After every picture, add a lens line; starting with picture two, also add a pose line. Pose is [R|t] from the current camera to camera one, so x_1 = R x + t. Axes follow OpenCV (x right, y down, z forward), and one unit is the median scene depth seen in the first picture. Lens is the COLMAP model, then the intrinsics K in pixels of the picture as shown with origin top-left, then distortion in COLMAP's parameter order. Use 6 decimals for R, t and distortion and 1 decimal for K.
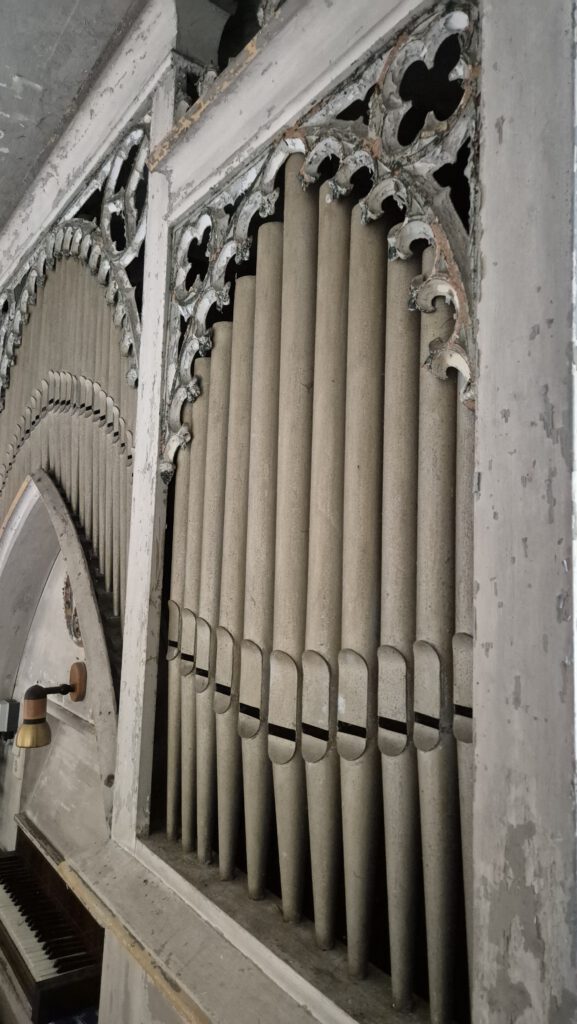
lens RADIAL K [[687.2, 0, 289.6], [0, 687.2, 505.8], [0, 0, 1]] dist [0.077590, -0.061151]
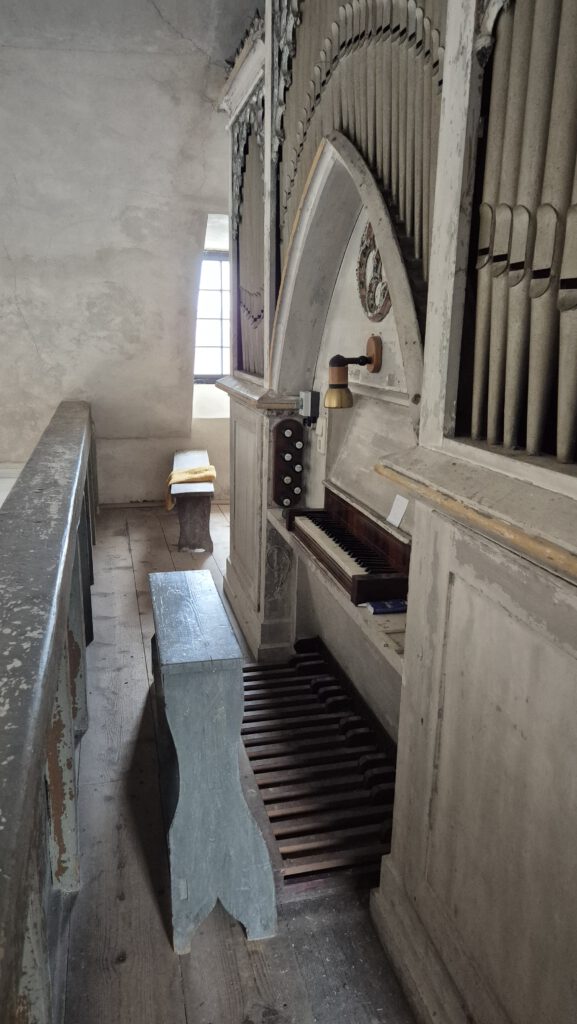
lens RADIAL K [[687.2, 0, 289.6], [0, 687.2, 505.8], [0, 0, 1]] dist [0.077590, -0.061151]
pose [[0.928149, 0.073123, -0.364954, -0.029446], [0.057544, 0.940533, 0.334793, 0.155594], [0.367733, -0.331739, 0.868747, -0.069324]]
